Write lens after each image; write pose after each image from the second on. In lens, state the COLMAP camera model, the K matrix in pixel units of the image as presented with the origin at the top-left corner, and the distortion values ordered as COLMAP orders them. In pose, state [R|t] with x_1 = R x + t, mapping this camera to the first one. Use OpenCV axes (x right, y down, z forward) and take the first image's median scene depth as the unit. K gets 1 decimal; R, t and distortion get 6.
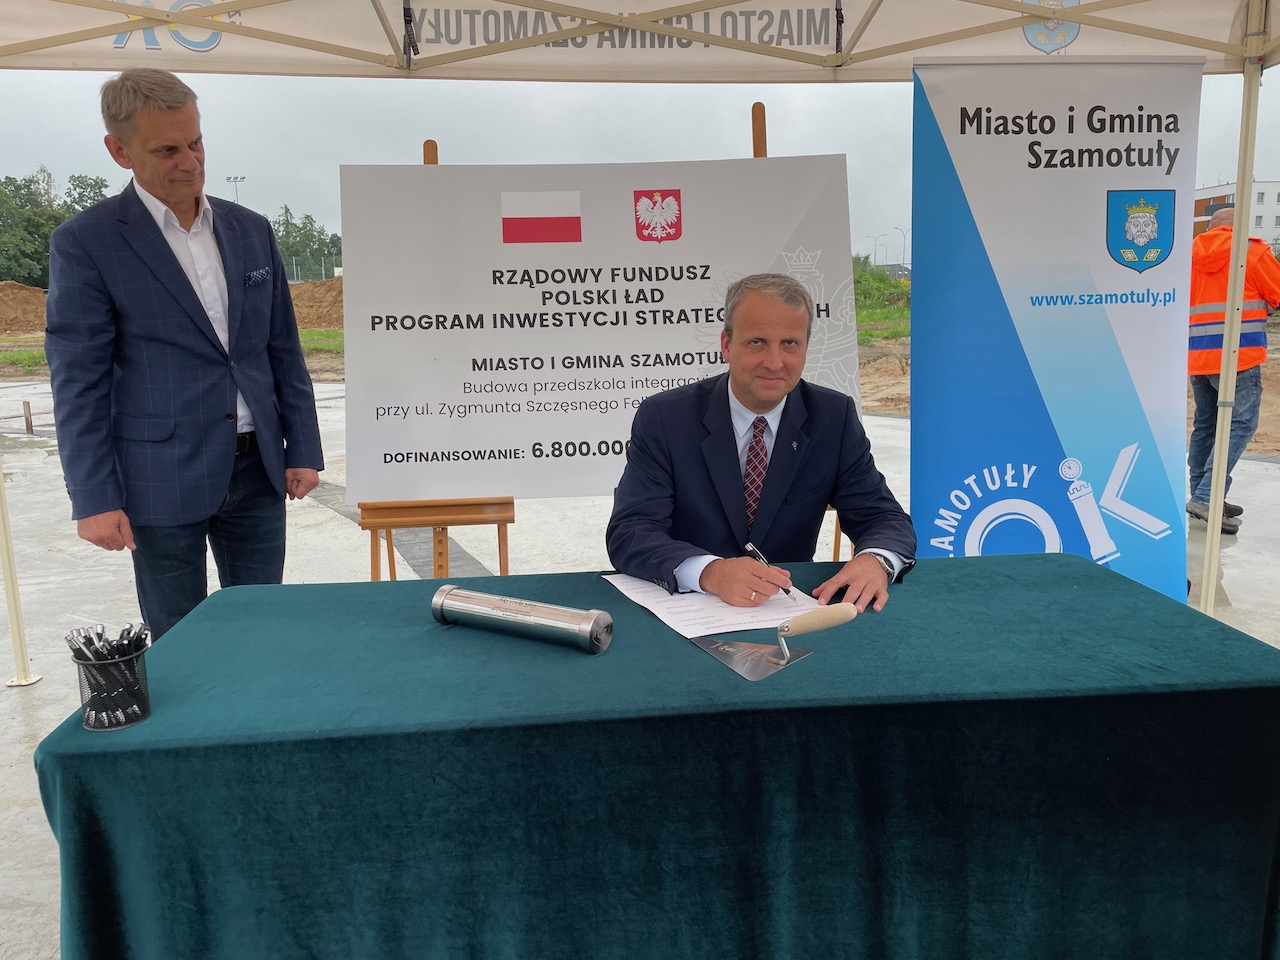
lens RADIAL K [[934.7, 0, 652.0], [0, 934.7, 487.4], [0, 0, 1]] dist [0.090737, -0.004574]
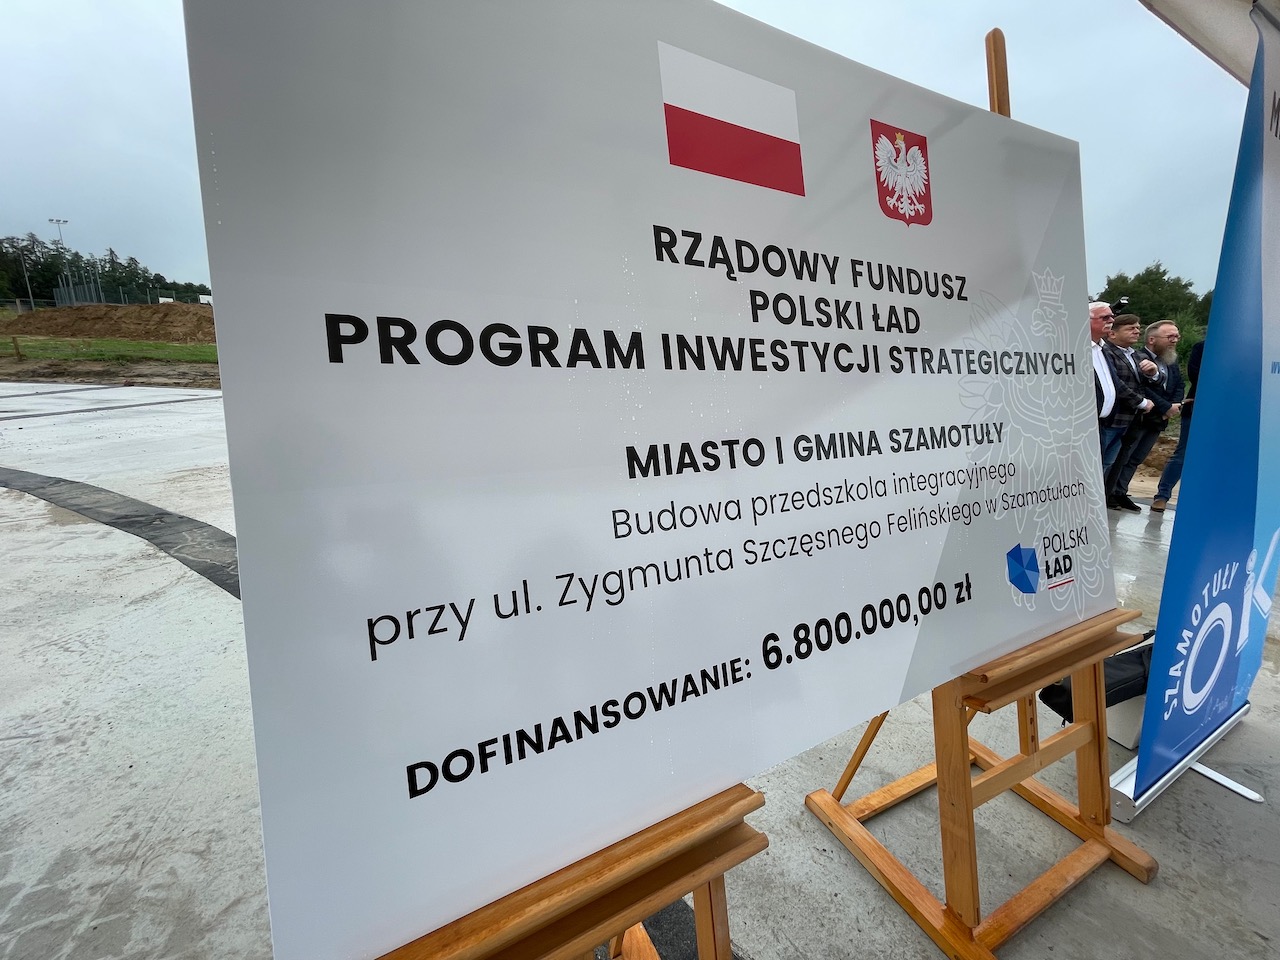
lens RADIAL K [[508.9, 0, 635.0], [0, 508.9, 480.8], [0, 0, 1]] dist [-0.007959, 0.000030]
pose [[0.913441, -0.045025, 0.404473, -0.270785], [0.017717, 0.997318, 0.071008, -0.136340], [-0.406585, -0.057695, 0.911789, 0.797870]]
